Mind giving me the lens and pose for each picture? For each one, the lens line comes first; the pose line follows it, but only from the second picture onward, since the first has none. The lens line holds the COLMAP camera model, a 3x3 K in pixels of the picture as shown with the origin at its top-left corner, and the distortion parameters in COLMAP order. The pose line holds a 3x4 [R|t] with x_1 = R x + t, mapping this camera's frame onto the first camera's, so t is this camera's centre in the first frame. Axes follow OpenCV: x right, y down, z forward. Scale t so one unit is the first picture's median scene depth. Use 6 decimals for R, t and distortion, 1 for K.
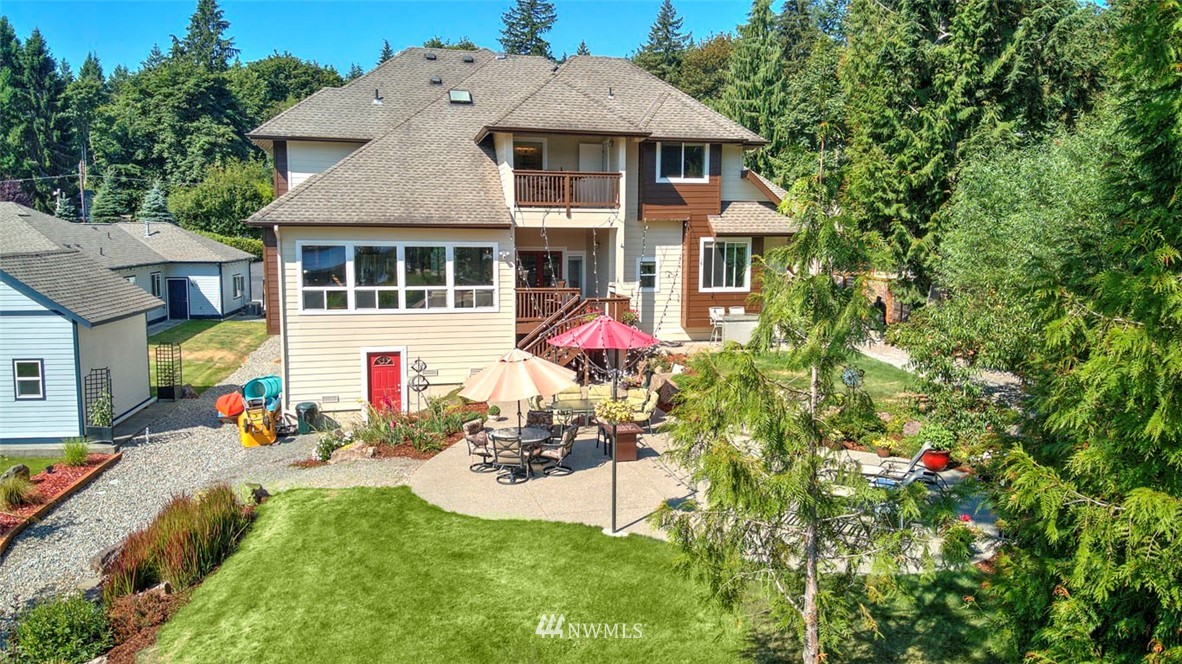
lens RADIAL K [[854.1, 0, 591.0], [0, 854.1, 332.0], [0, 0, 1]] dist [0.108276, -0.222340]
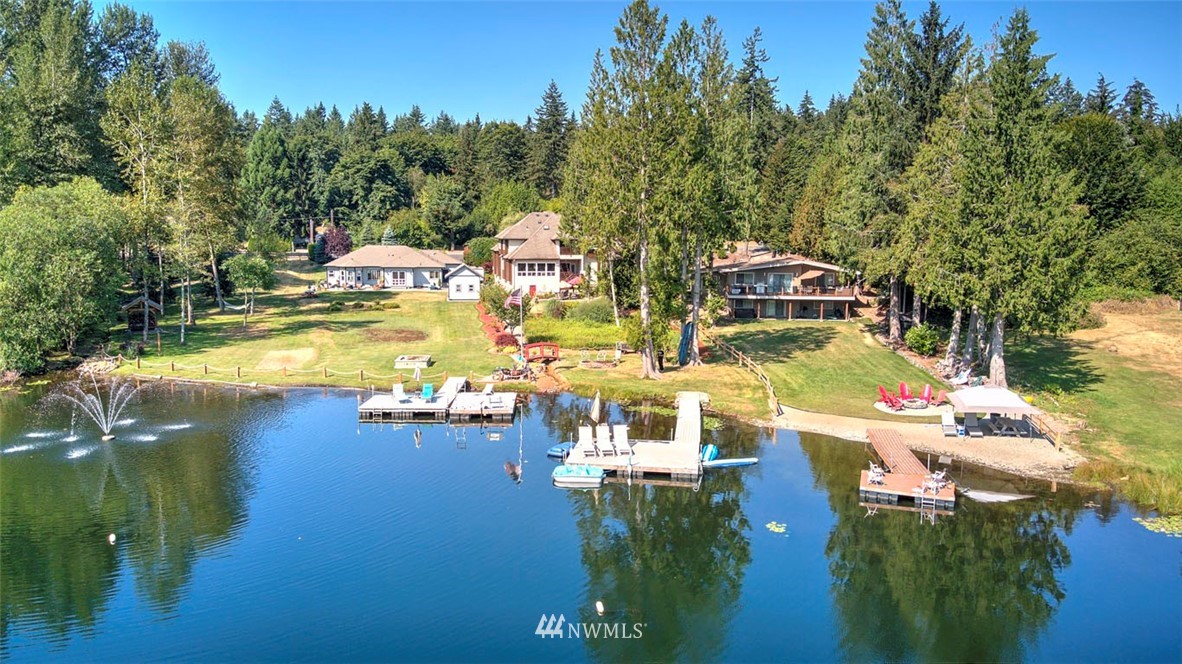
lens RADIAL K [[854.1, 0, 591.0], [0, 854.1, 332.0], [0, 0, 1]] dist [0.108276, -0.222340]
pose [[0.999935, 0.004720, -0.010401, 0.121361], [-0.004586, 0.999906, 0.012923, 0.197896], [0.010461, -0.012874, 0.999862, -3.365870]]
